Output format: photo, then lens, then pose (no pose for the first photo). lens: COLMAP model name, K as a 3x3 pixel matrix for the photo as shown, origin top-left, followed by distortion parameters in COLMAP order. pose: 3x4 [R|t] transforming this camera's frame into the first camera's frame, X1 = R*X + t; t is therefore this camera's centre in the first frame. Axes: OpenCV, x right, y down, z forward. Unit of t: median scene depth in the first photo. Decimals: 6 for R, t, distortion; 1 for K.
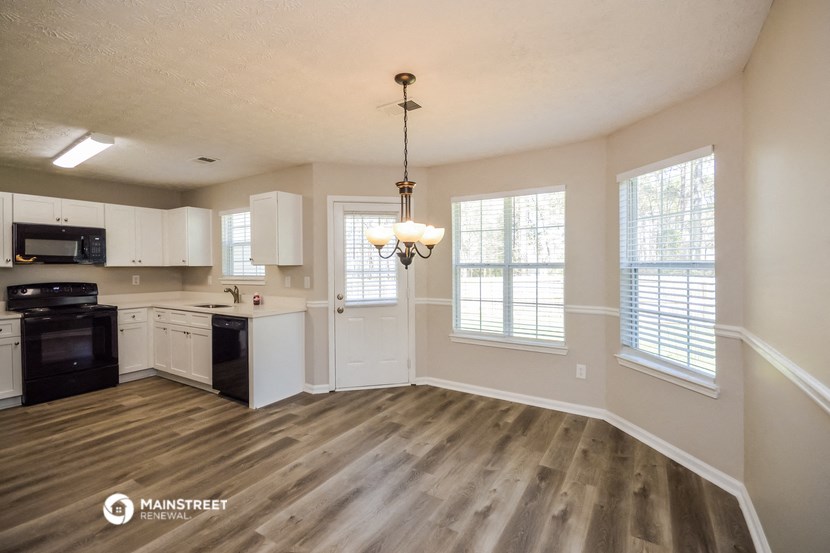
lens RADIAL K [[380.7, 0, 419.2], [0, 380.7, 275.0], [0, 0, 1]] dist [0.004597, -0.001900]
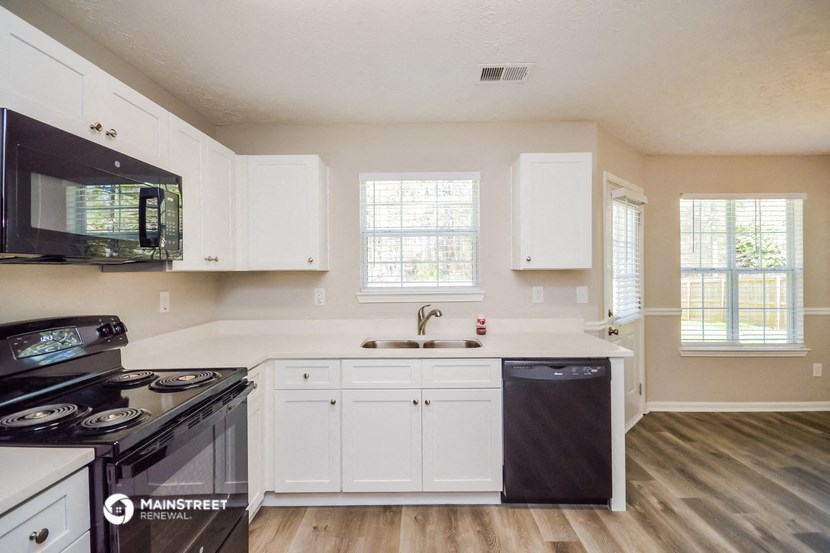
lens RADIAL K [[380.7, 0, 417.9], [0, 380.7, 272.2], [0, 0, 1]] dist [0.004597, -0.001900]
pose [[0.841341, -0.001005, 0.540504, -0.958222], [0.012841, 0.999753, -0.018130, -0.012580], [-0.540352, 0.022194, 0.841146, 0.620462]]
